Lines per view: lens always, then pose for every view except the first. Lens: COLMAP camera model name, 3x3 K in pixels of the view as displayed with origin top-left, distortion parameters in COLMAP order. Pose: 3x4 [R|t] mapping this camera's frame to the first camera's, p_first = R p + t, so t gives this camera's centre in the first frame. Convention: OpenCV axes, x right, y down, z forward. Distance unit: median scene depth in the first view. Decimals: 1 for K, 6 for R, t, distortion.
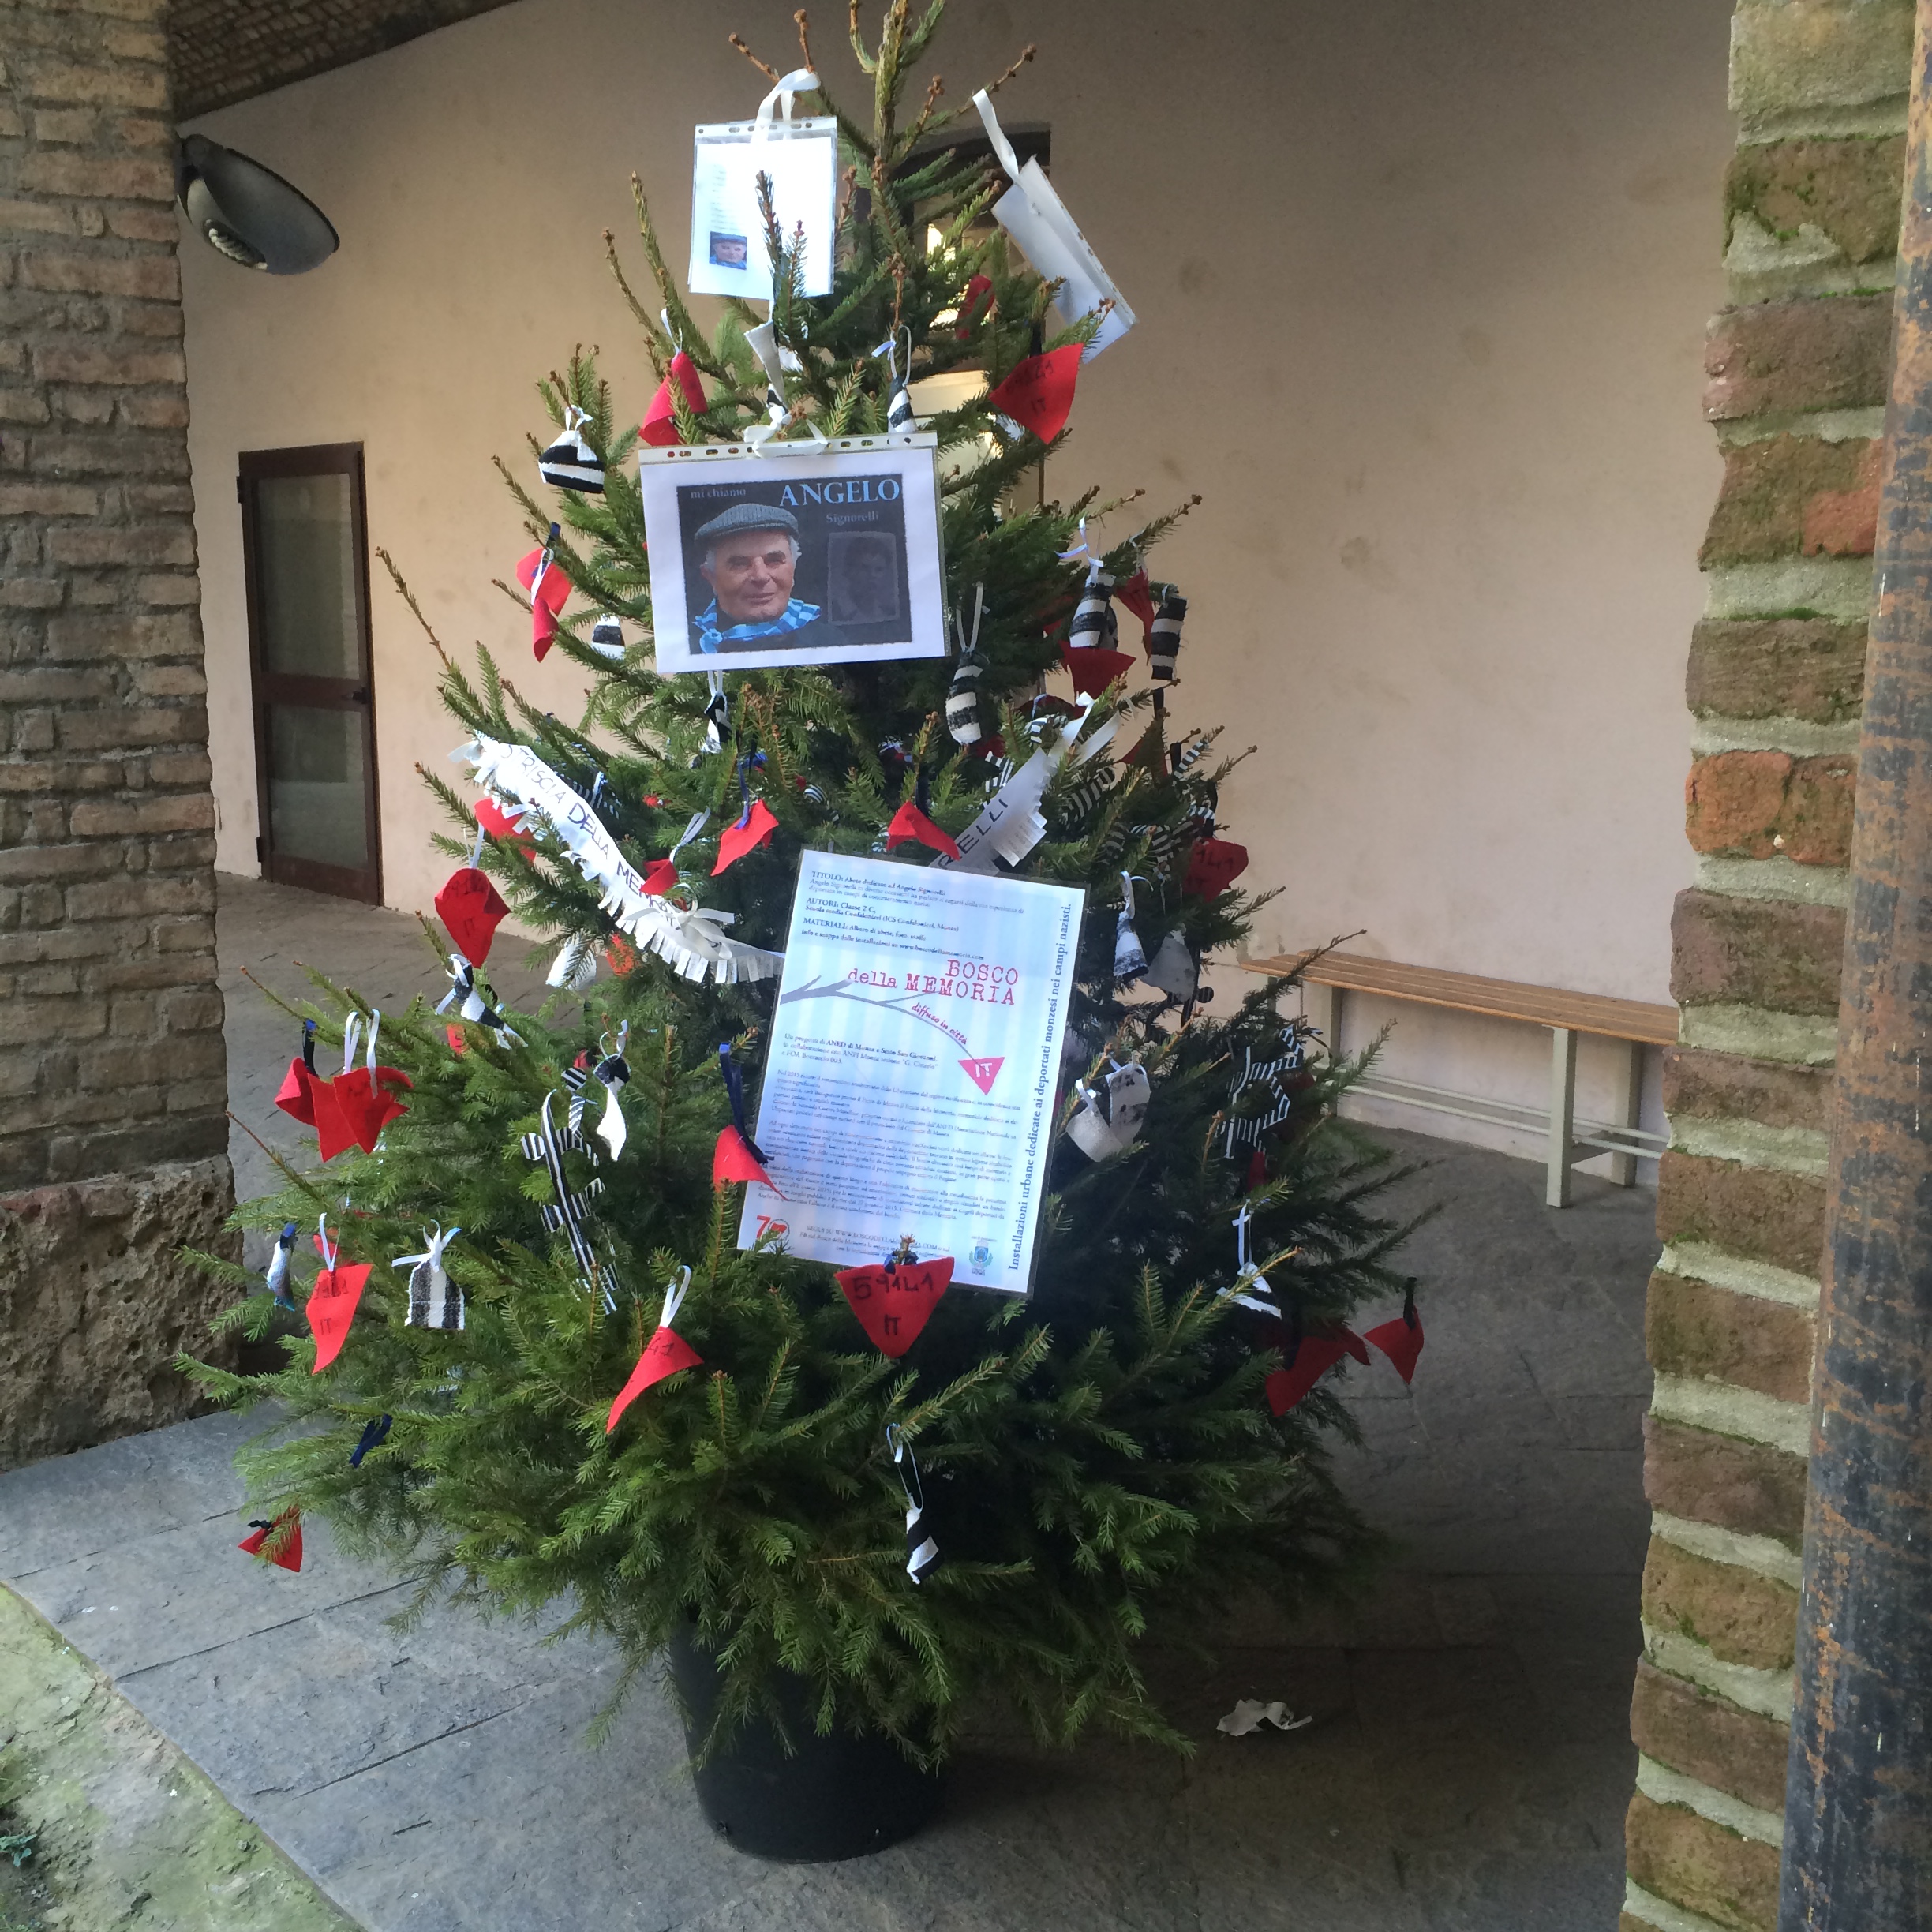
lens RADIAL K [[2192.9, 0, 969.0], [0, 2192.9, 968.8], [0, 0, 1]] dist [0.064728, 0.000000]
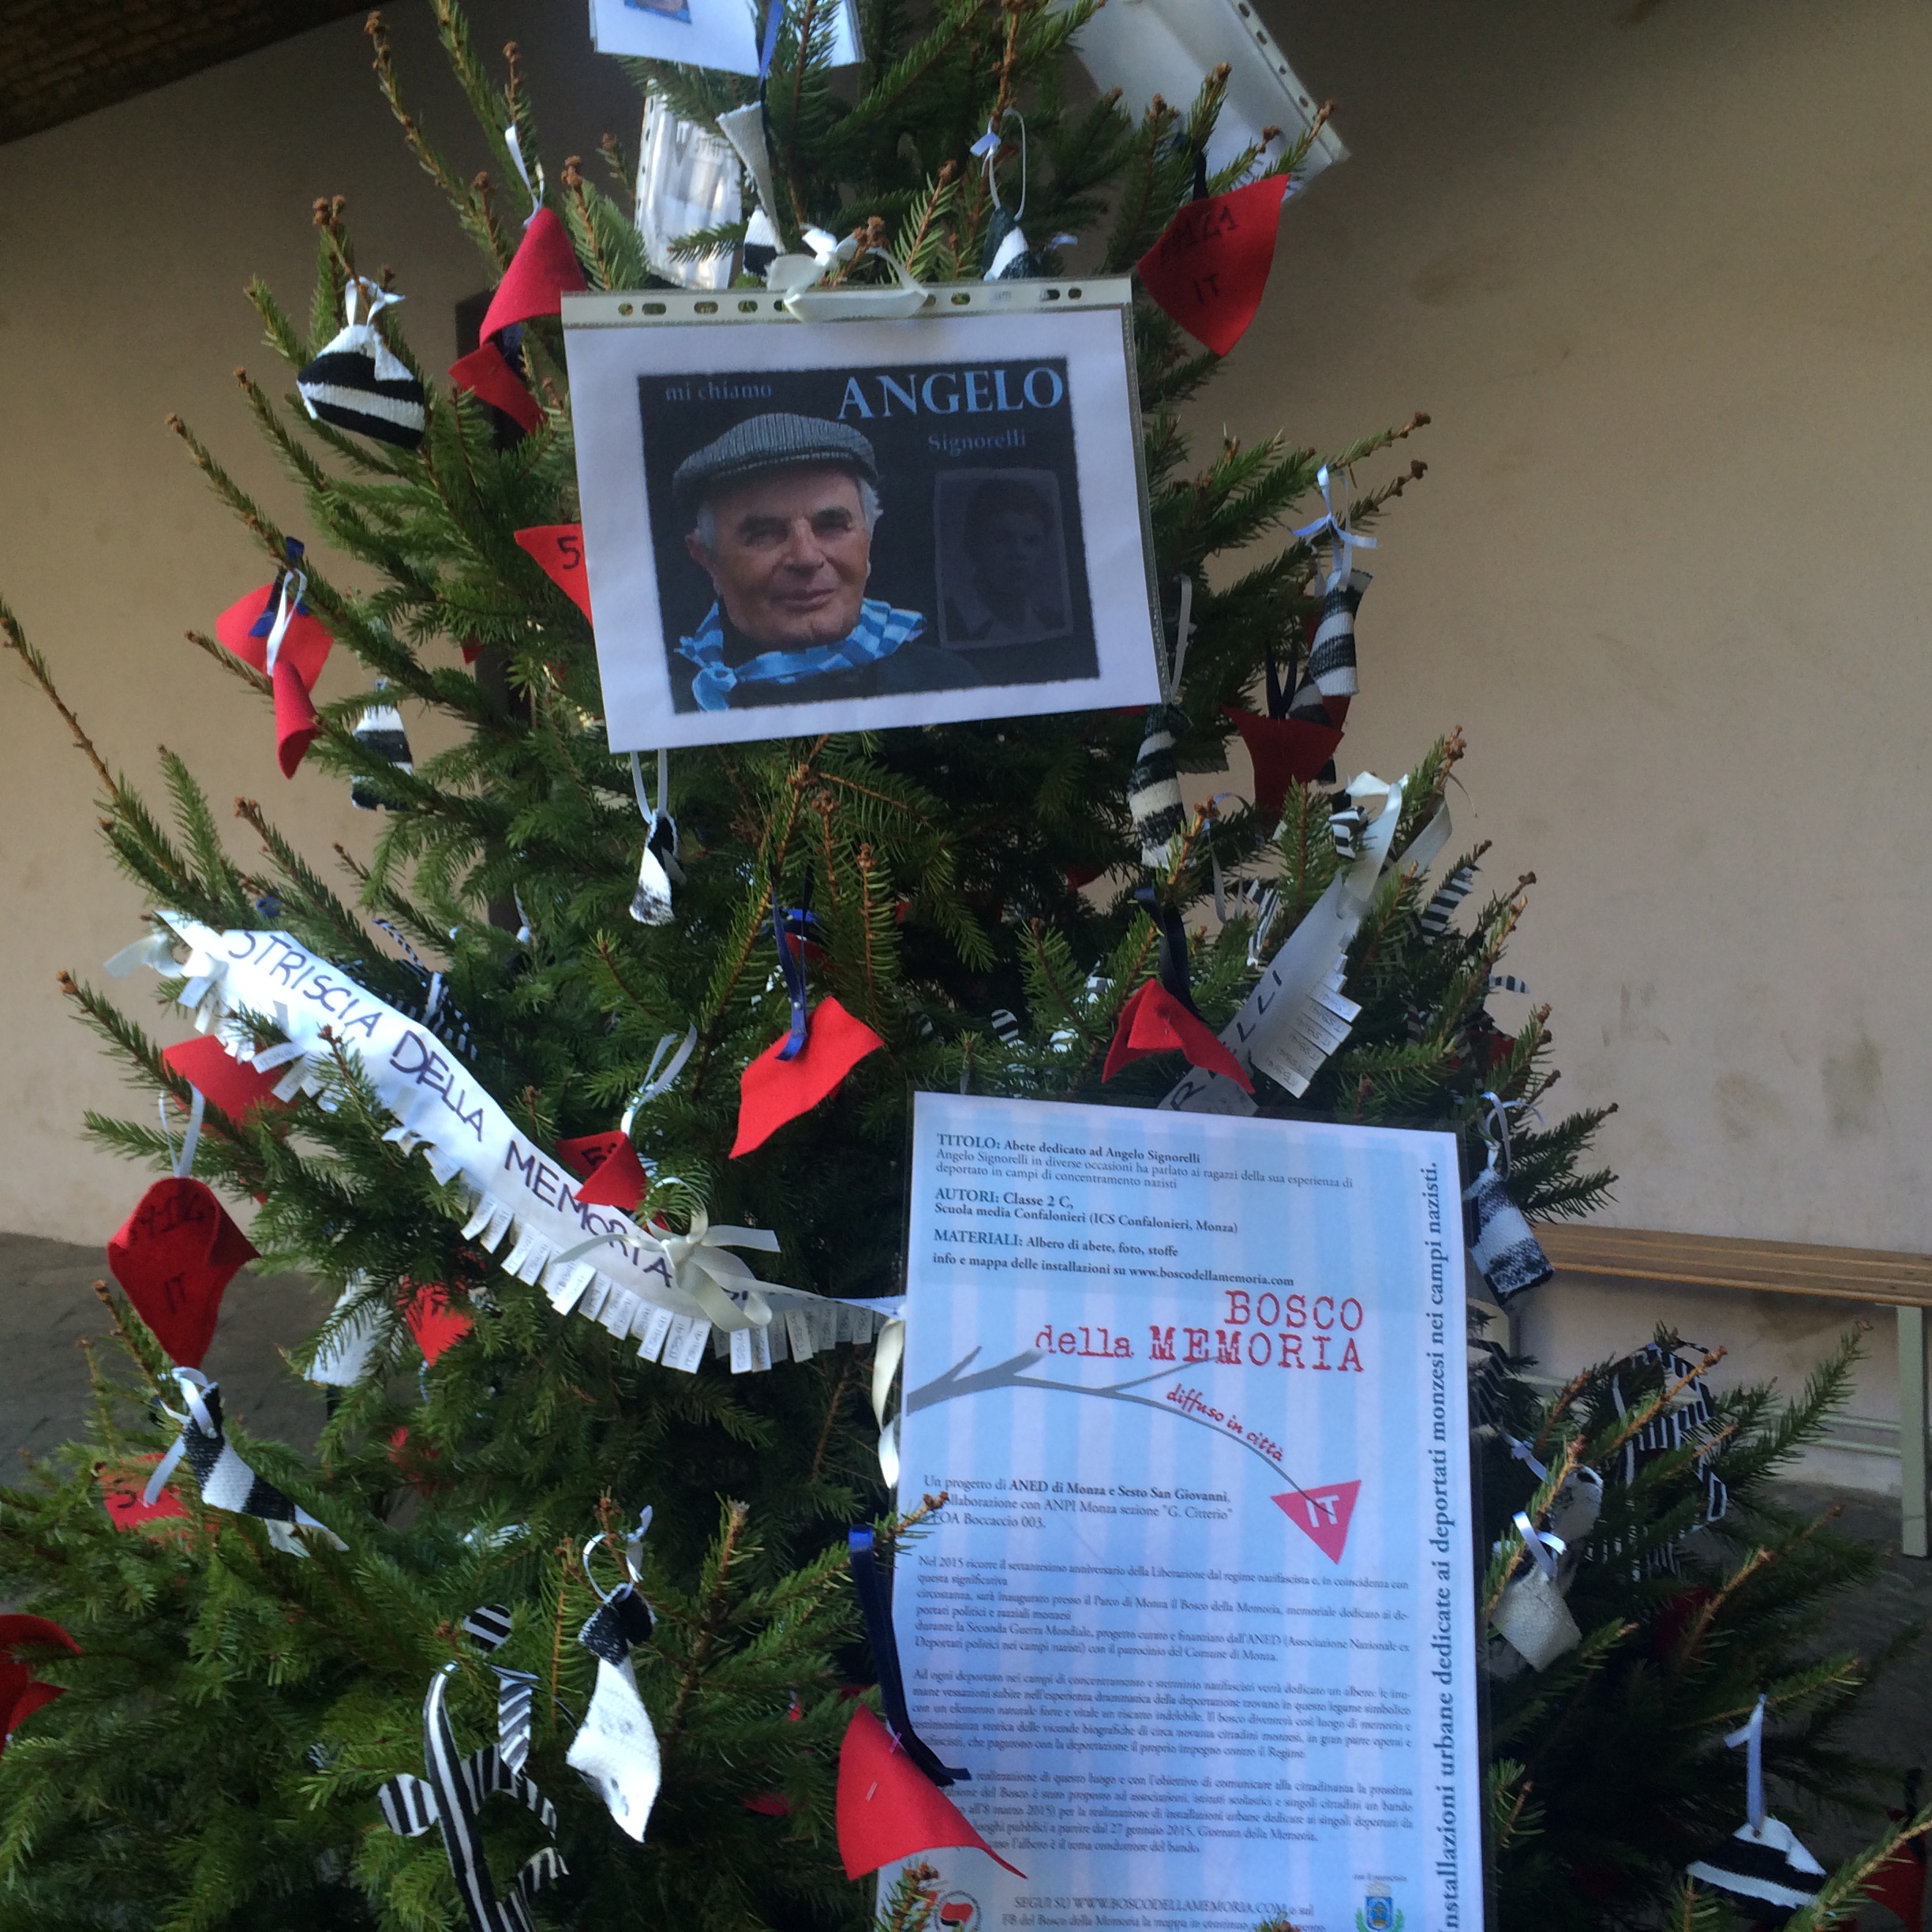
lens RADIAL K [[2192.9, 0, 959.2], [0, 2192.9, 957.2], [0, 0, 1]] dist [0.064728, 0.000000]
pose [[0.977011, -0.054562, 0.206088, -0.168819], [0.076720, 0.991914, -0.101102, -0.033825], [-0.198905, 0.114589, 0.973297, 0.511947]]
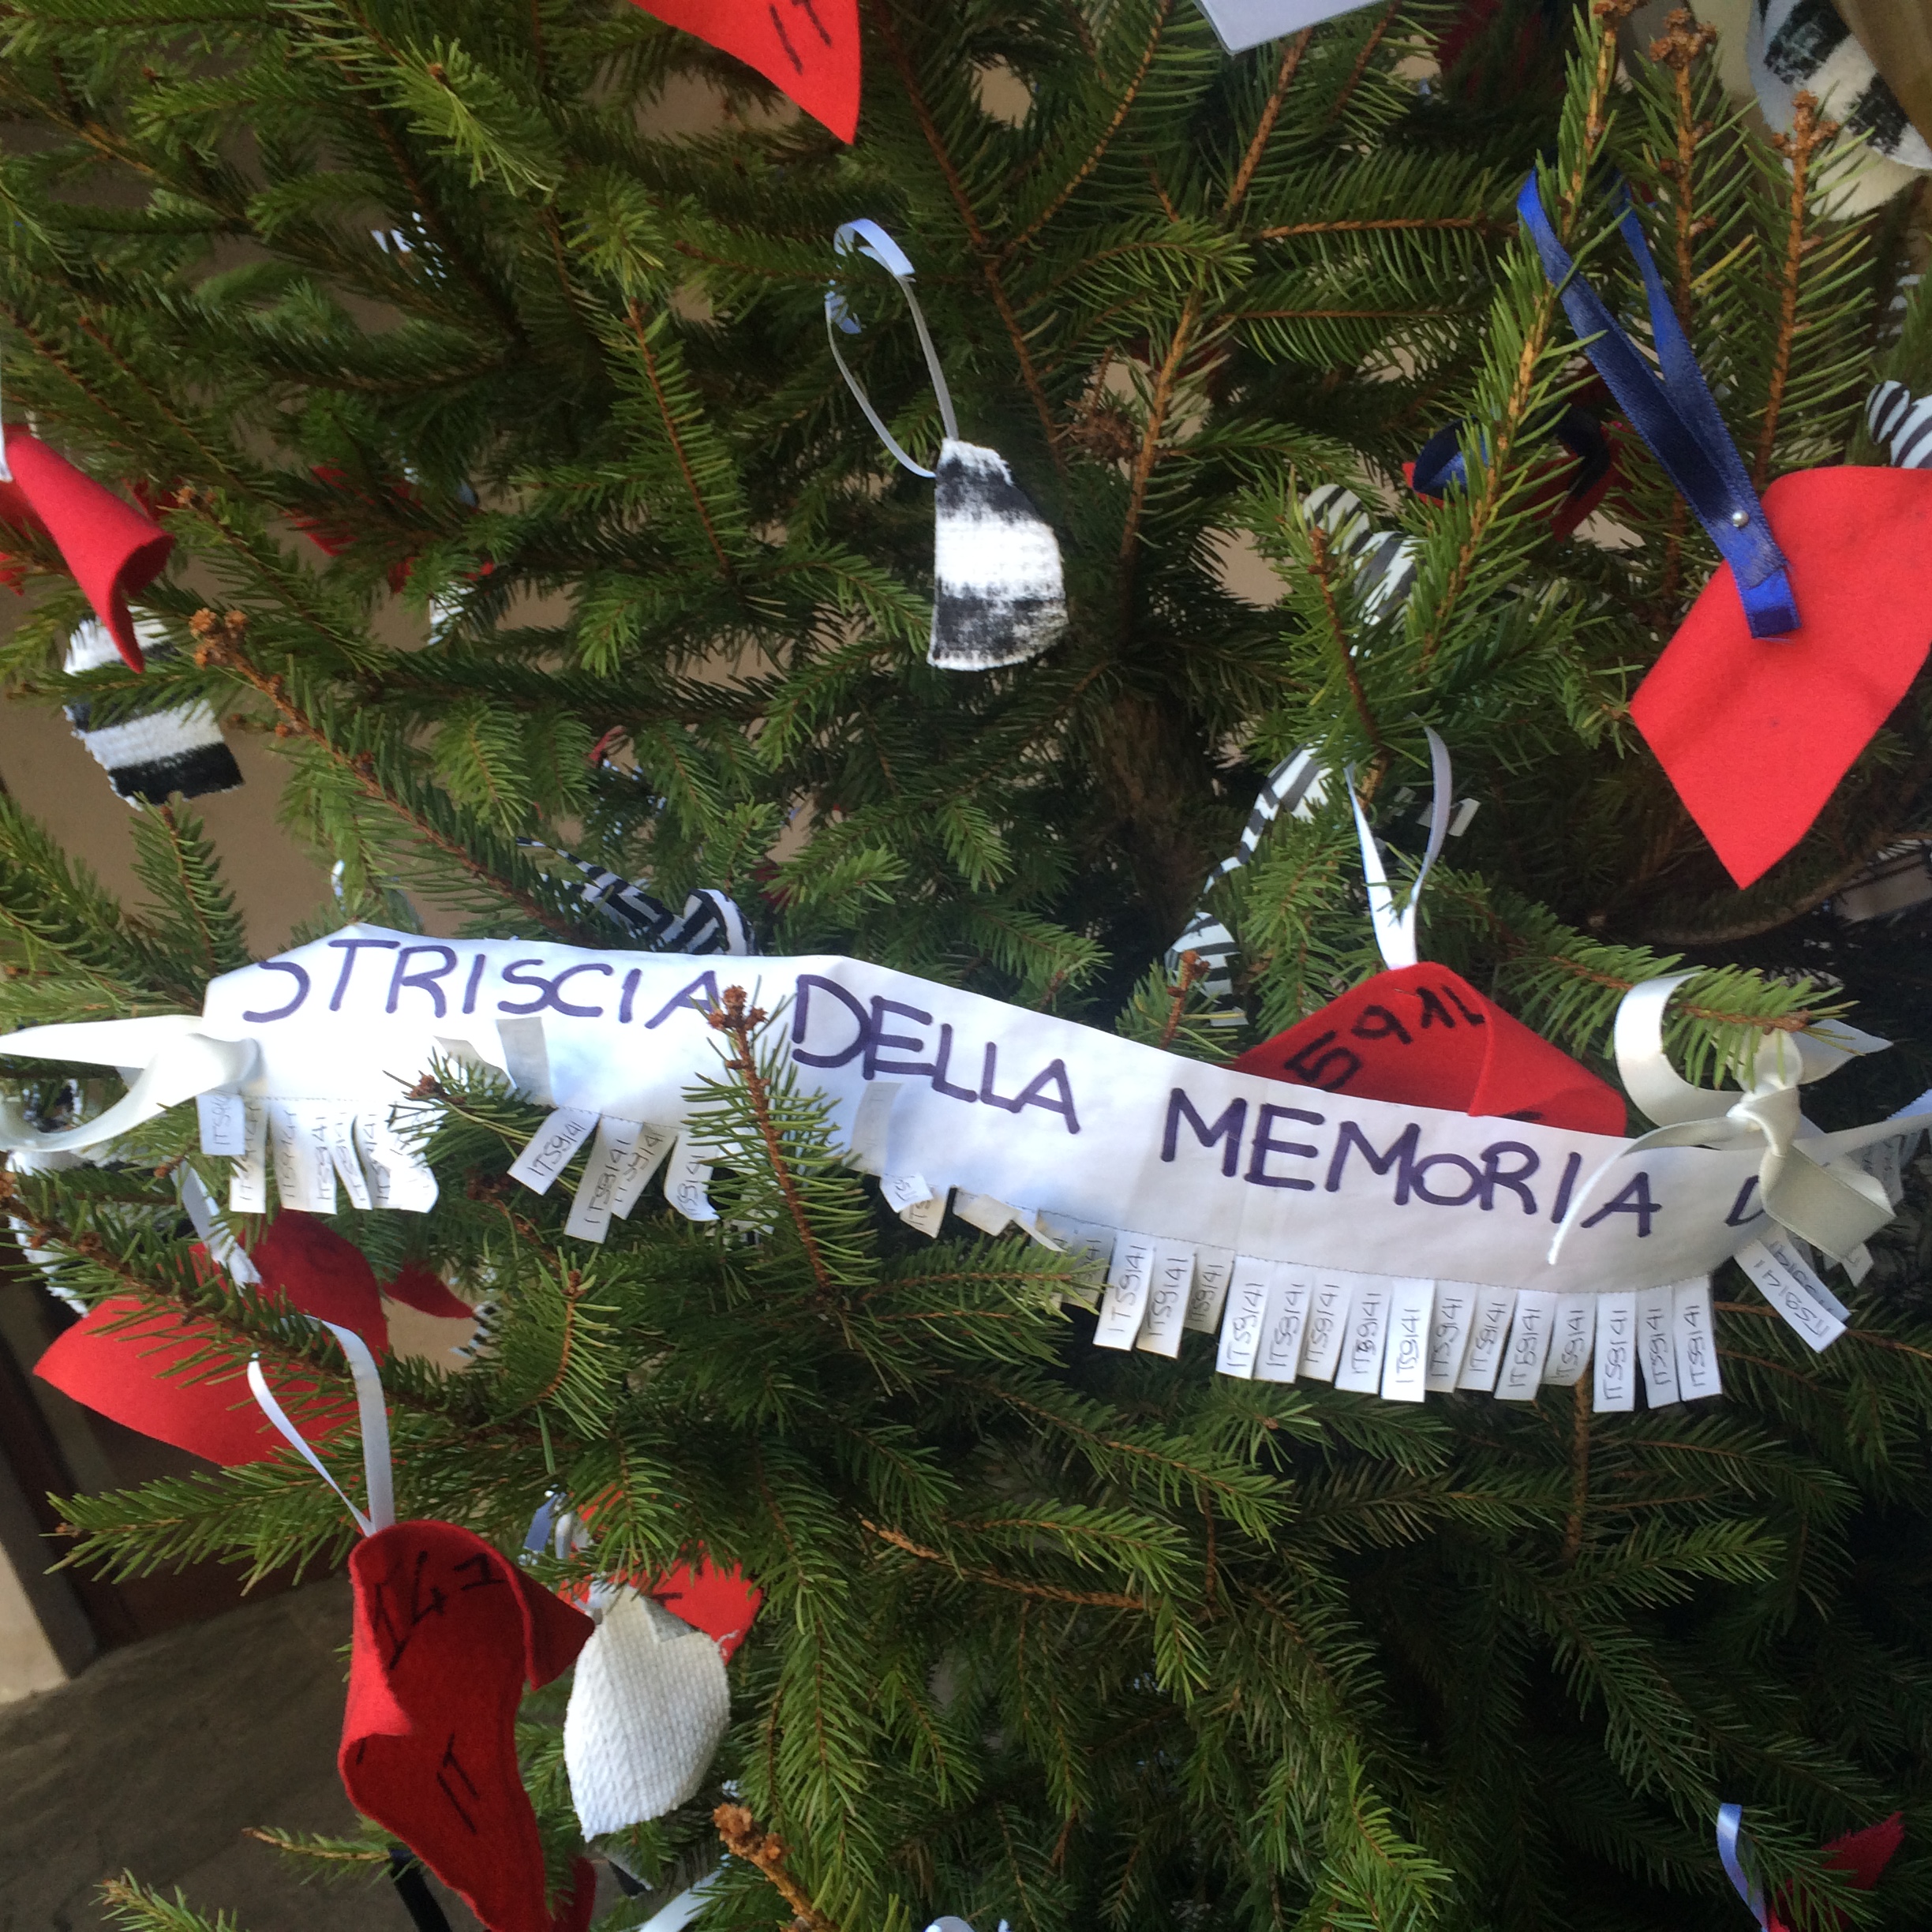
lens RADIAL K [[2192.9, 0, 967.7], [0, 2192.9, 965.3], [0, 0, 1]] dist [0.064728, 0.000000]
pose [[0.776367, -0.400472, 0.486699, -0.291259], [0.475215, 0.879188, -0.034624, -0.065502], [-0.414034, 0.258168, 0.872883, 0.854568]]
